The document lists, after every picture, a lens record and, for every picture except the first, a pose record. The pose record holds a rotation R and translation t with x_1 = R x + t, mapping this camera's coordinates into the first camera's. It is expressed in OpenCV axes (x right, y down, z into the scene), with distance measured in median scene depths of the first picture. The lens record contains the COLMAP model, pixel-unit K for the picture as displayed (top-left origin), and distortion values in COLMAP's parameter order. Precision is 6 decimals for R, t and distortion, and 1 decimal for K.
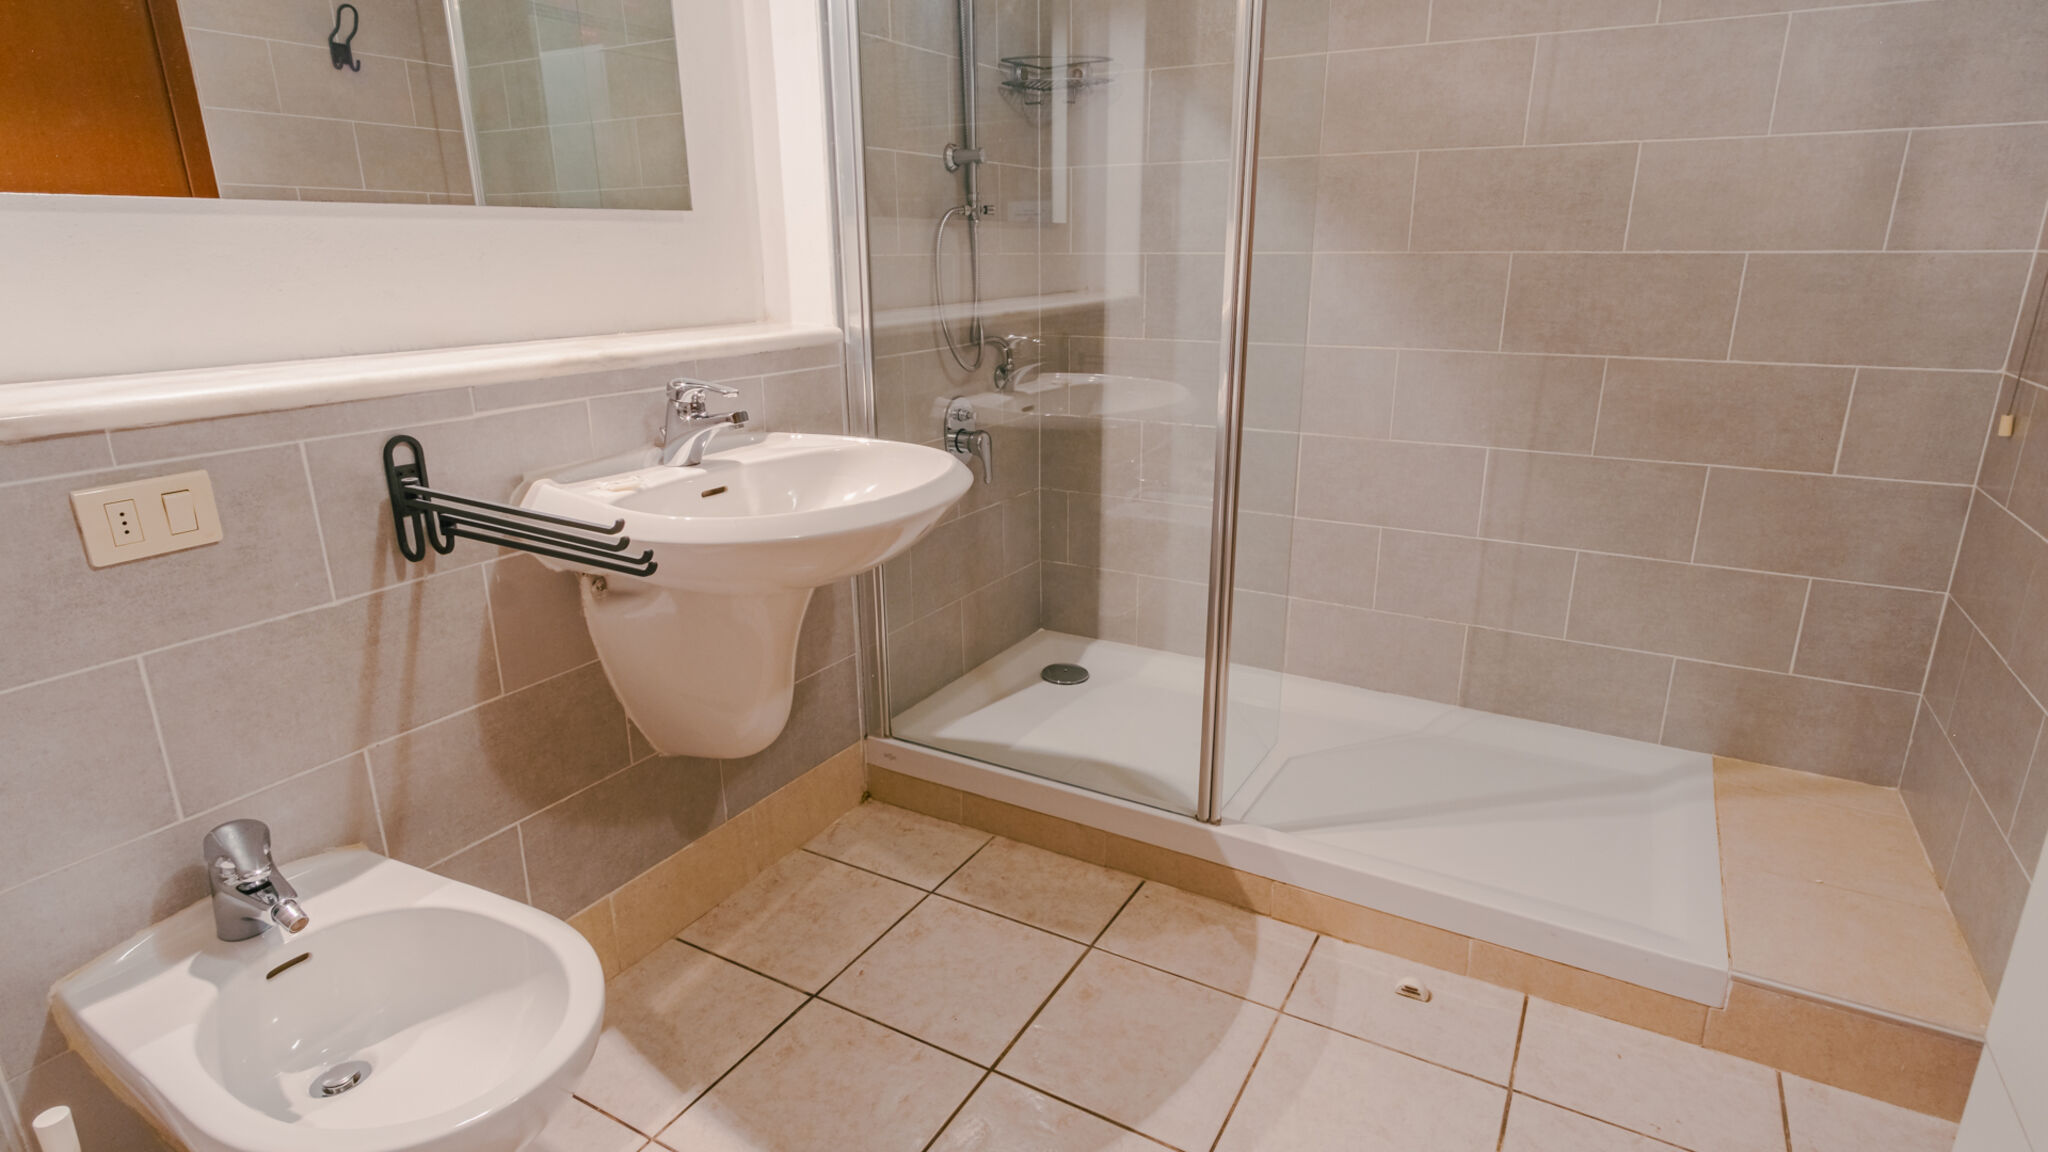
lens RADIAL K [[1080.8, 0, 1021.2], [0, 1080.8, 576.6], [0, 0, 1]] dist [-0.002334, 0.002830]
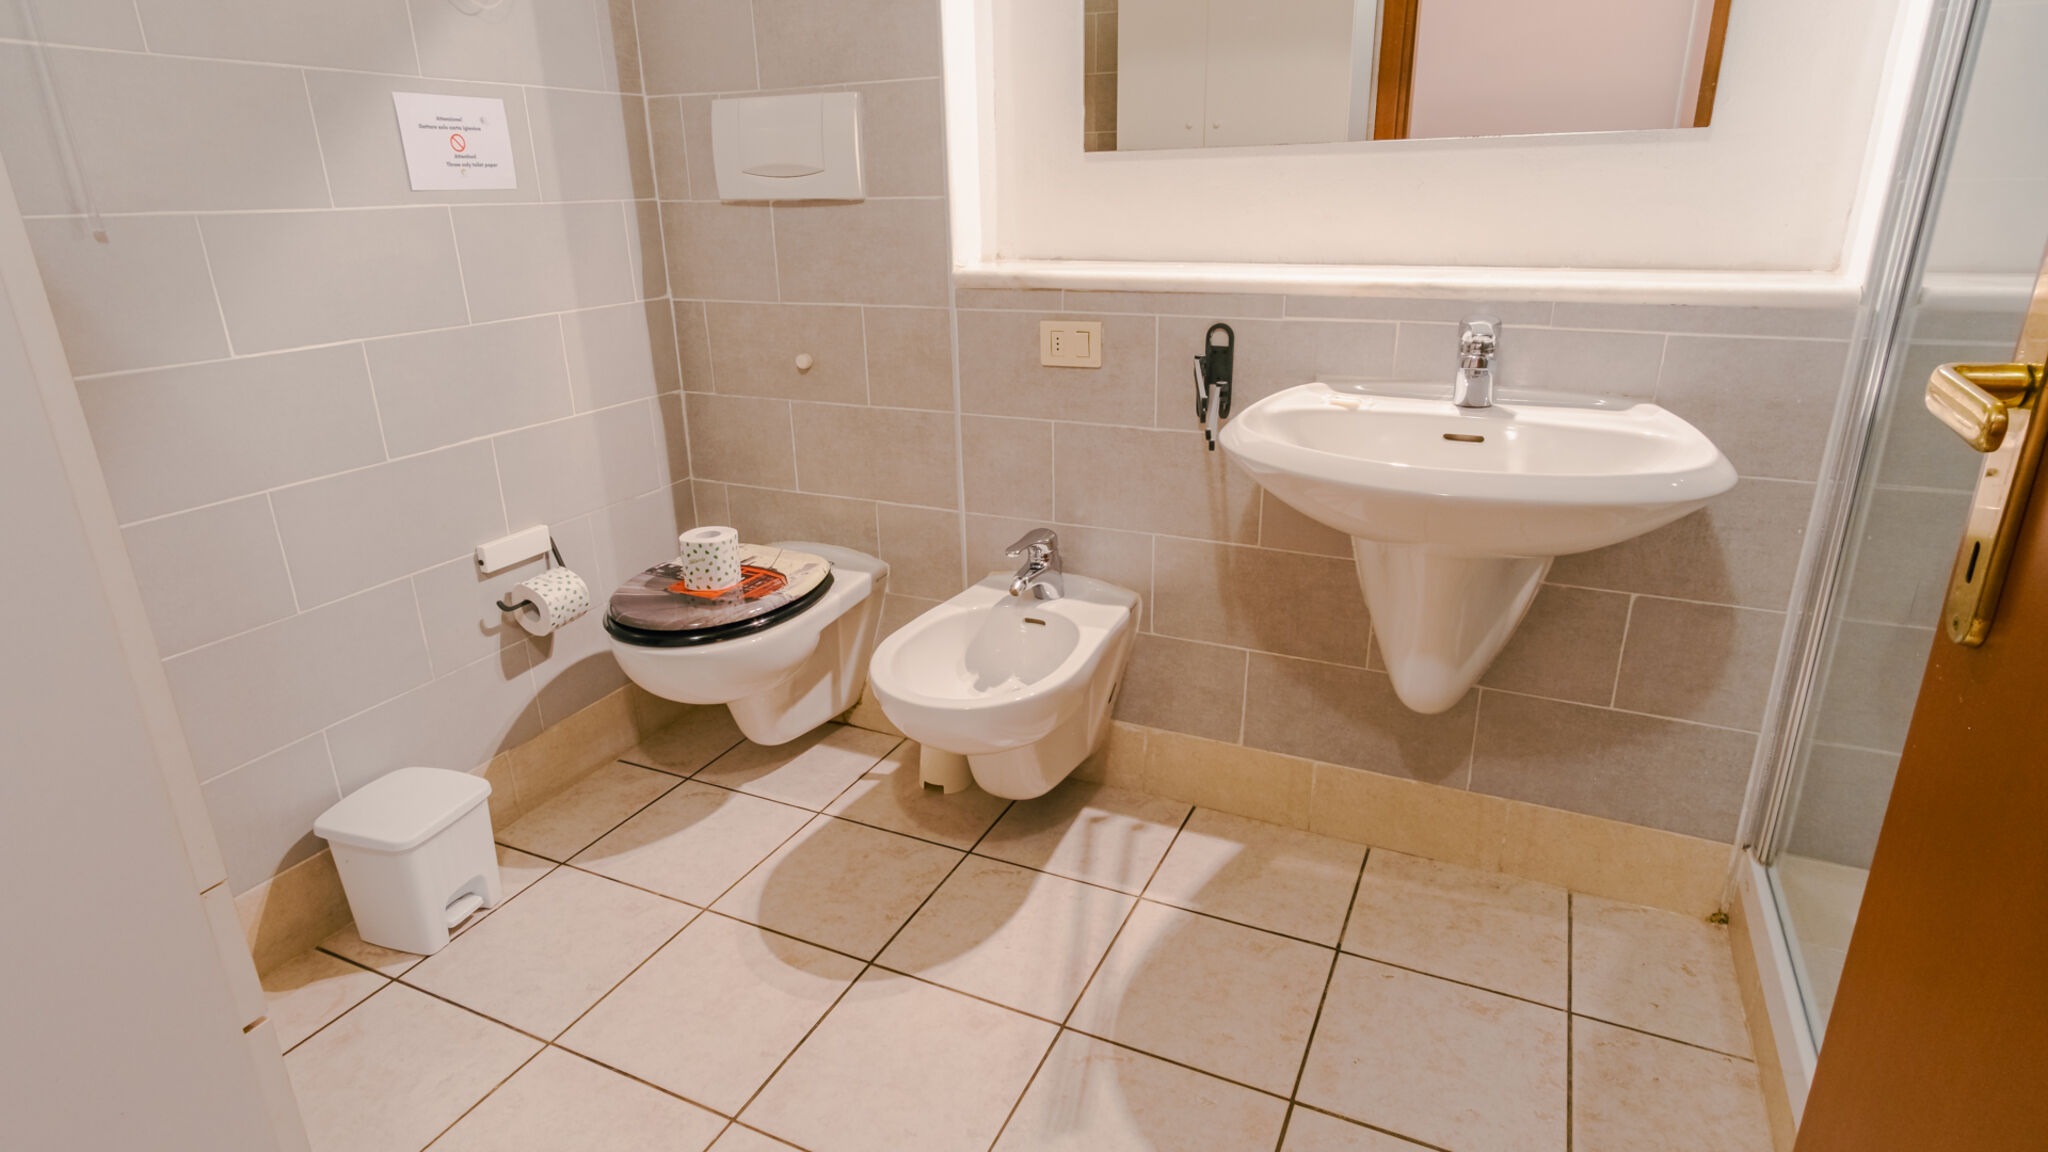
lens RADIAL K [[1080.8, 0, 1019.9], [0, 1080.8, 573.5], [0, 0, 1]] dist [-0.002334, 0.002830]
pose [[0.067285, 0.335899, -0.939492, 0.730363], [-0.276736, 0.910964, 0.305879, -0.178696], [0.958587, 0.239410, 0.154250, 0.592545]]
